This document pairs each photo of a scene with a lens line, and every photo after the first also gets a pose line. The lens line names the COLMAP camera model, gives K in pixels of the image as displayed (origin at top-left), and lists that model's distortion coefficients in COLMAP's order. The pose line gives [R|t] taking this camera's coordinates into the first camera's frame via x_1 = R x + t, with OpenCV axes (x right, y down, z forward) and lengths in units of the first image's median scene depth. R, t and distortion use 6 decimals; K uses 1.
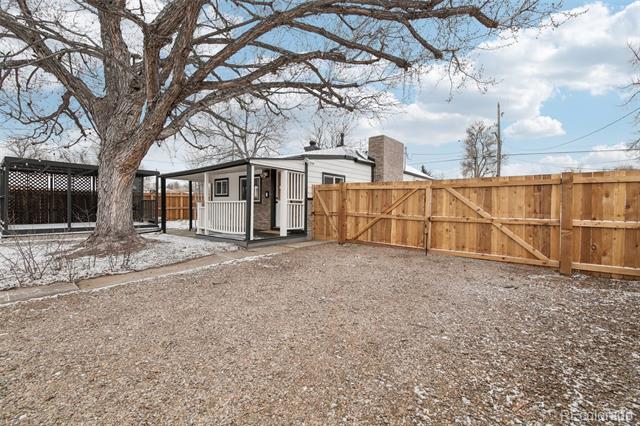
lens RADIAL K [[279.2, 0, 319.2], [0, 279.2, 212.2], [0, 0, 1]] dist [-0.013818, -0.000222]
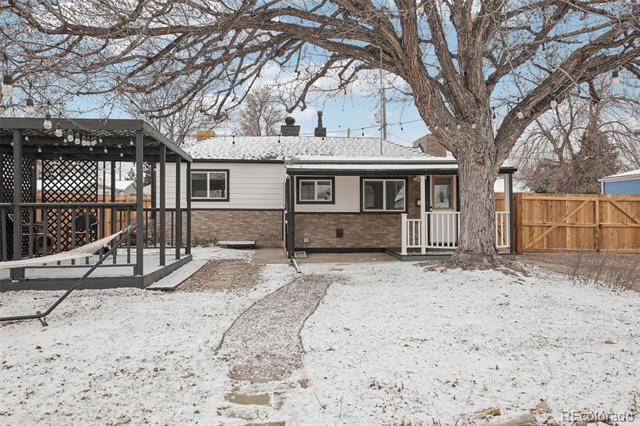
lens RADIAL K [[535.5, 0, 320.1], [0, 535.5, 209.9], [0, 0, 1]] dist [0.004580, 0.007484]
pose [[0.692897, -0.001181, 0.721036, -2.119999], [0.025290, 0.999423, -0.022666, -0.021338], [-0.720593, 0.033940, 0.692527, 0.226679]]
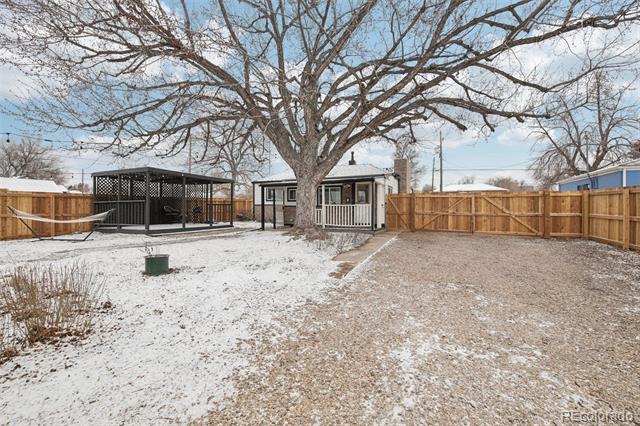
lens RADIAL K [[279.2, 0, 318.8], [0, 279.2, 213.6], [0, 0, 1]] dist [-0.013818, -0.000222]
pose [[0.961396, -0.010202, 0.274980, -1.013557], [0.012627, 0.999895, -0.007047, 0.017430], [-0.274880, 0.010247, 0.961424, -0.421021]]
